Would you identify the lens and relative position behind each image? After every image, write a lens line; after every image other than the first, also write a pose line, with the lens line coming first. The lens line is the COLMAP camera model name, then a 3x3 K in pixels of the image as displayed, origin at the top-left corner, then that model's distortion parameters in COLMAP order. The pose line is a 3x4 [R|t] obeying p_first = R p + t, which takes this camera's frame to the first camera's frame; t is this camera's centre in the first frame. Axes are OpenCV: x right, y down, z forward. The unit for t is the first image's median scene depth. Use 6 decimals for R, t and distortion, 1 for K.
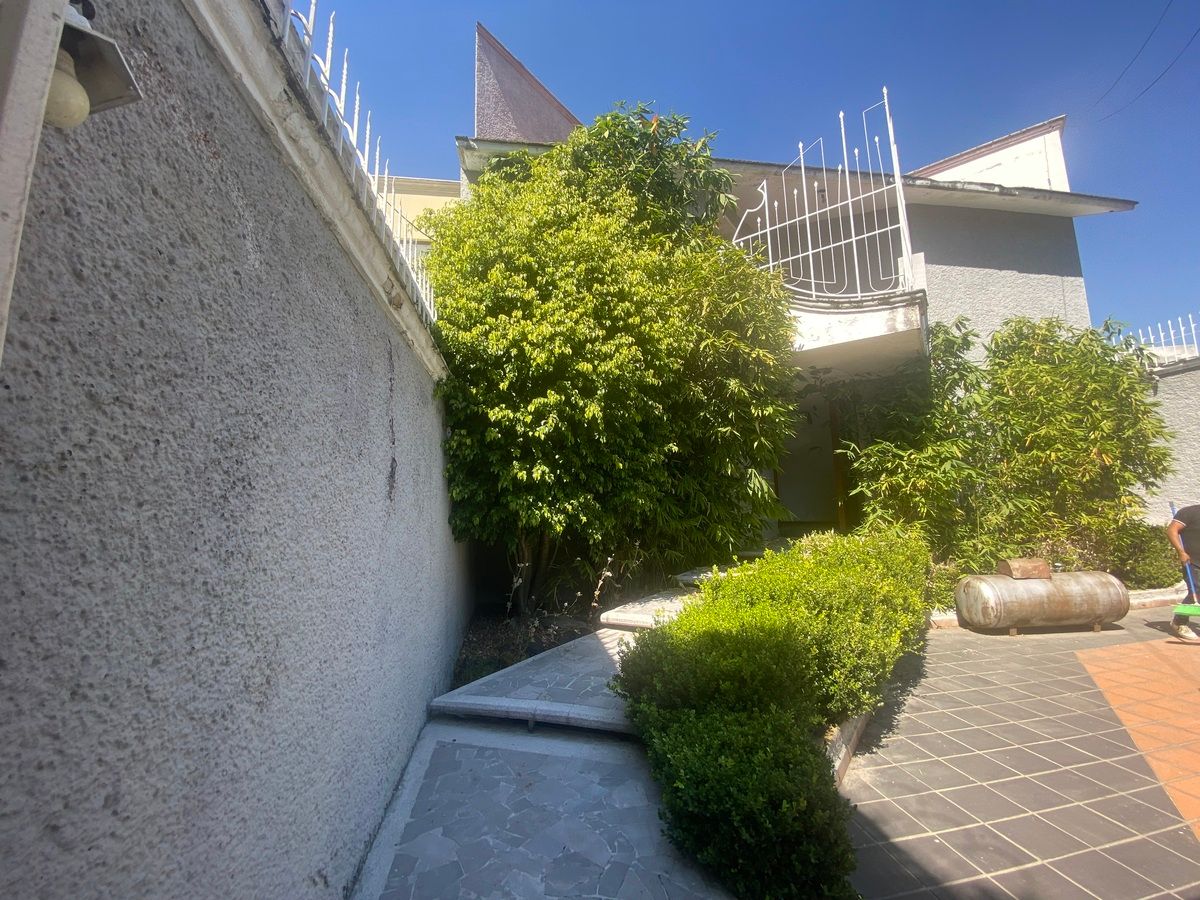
lens RADIAL K [[484.7, 0, 599.2], [0, 484.7, 445.3], [0, 0, 1]] dist [0.015961, -0.017750]
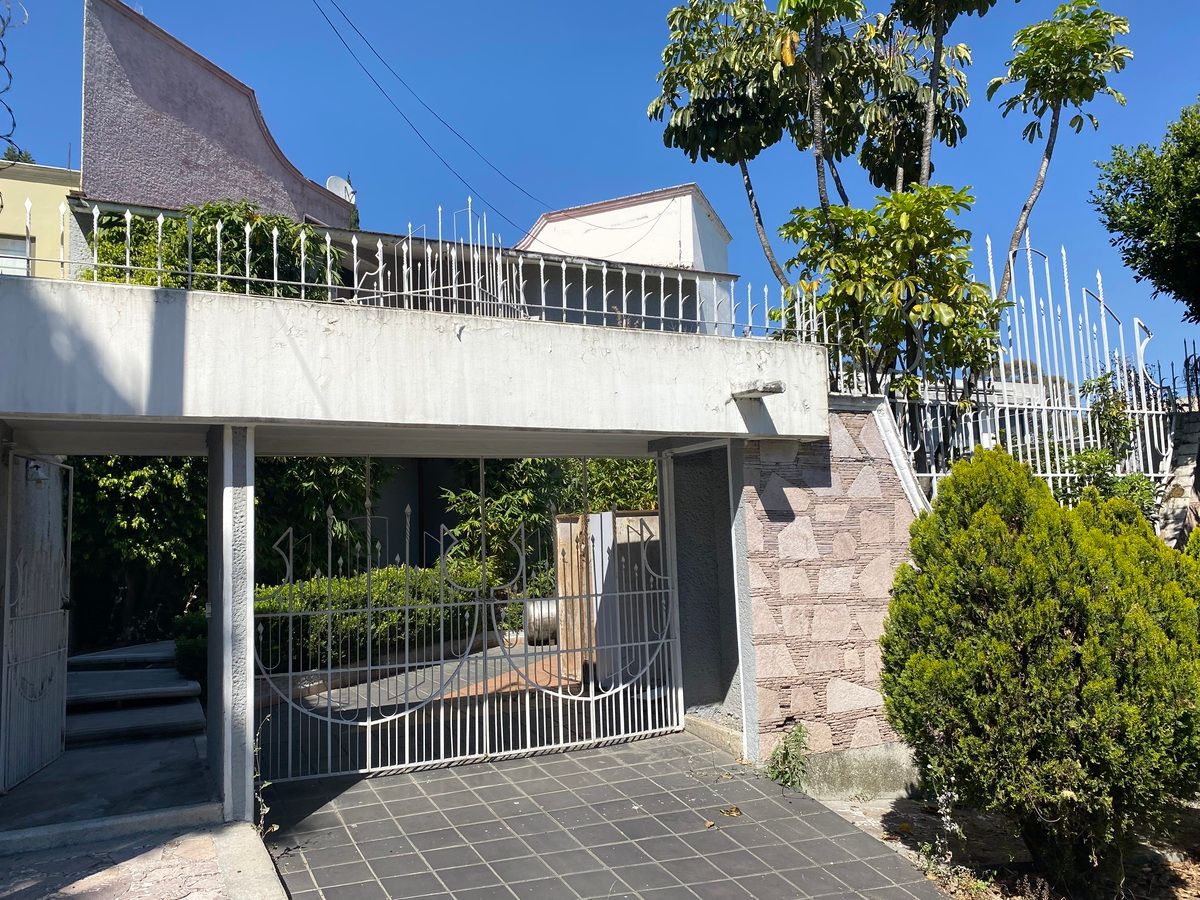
lens RADIAL K [[910.7, 0, 601.6], [0, 910.7, 452.1], [0, 0, 1]] dist [-0.000350, -0.007371]
pose [[0.955061, 0.022976, 0.295517, 0.369000], [-0.027945, 0.999530, 0.012600, -0.213252], [-0.295089, -0.020292, 0.955254, -1.870592]]
